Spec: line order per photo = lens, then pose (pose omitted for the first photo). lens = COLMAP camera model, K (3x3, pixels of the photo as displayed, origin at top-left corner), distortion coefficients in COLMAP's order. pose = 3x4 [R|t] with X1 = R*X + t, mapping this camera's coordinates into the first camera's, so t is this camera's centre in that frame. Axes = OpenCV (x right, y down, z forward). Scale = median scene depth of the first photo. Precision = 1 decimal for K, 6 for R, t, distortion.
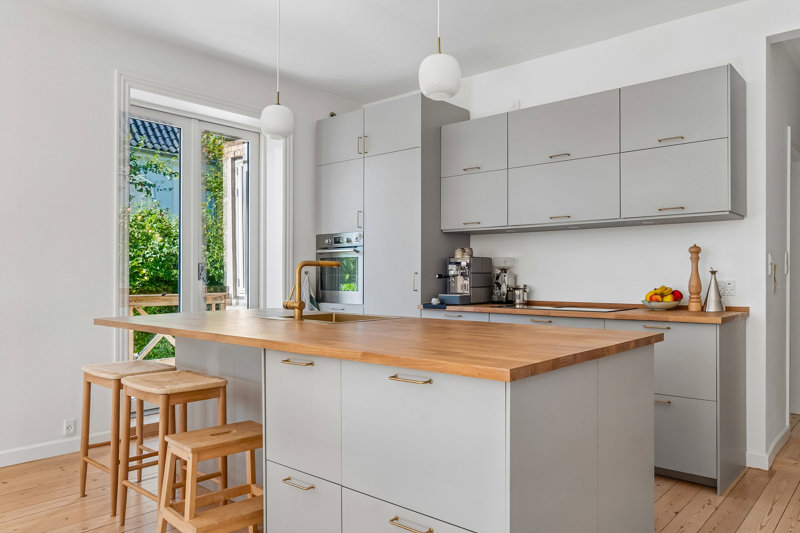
lens RADIAL K [[581.4, 0, 401.9], [0, 581.4, 268.6], [0, 0, 1]] dist [-0.027450, 0.004413]
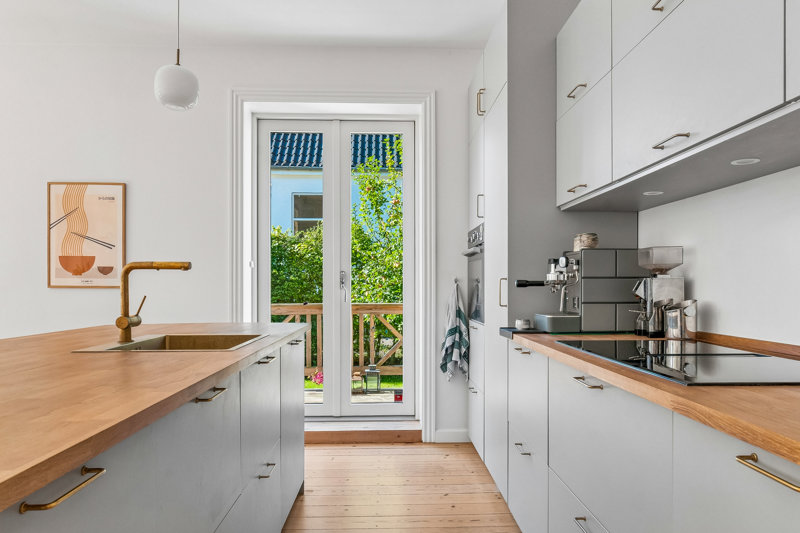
lens RADIAL K [[524.8, 0, 399.8], [0, 524.8, 290.2], [0, 0, 1]] dist [-0.005520, -0.001452]
pose [[0.668386, 0.002299, -0.743811, 0.386262], [0.012984, 0.999807, 0.014758, 0.010680], [0.743701, -0.019522, 0.668227, 0.543314]]
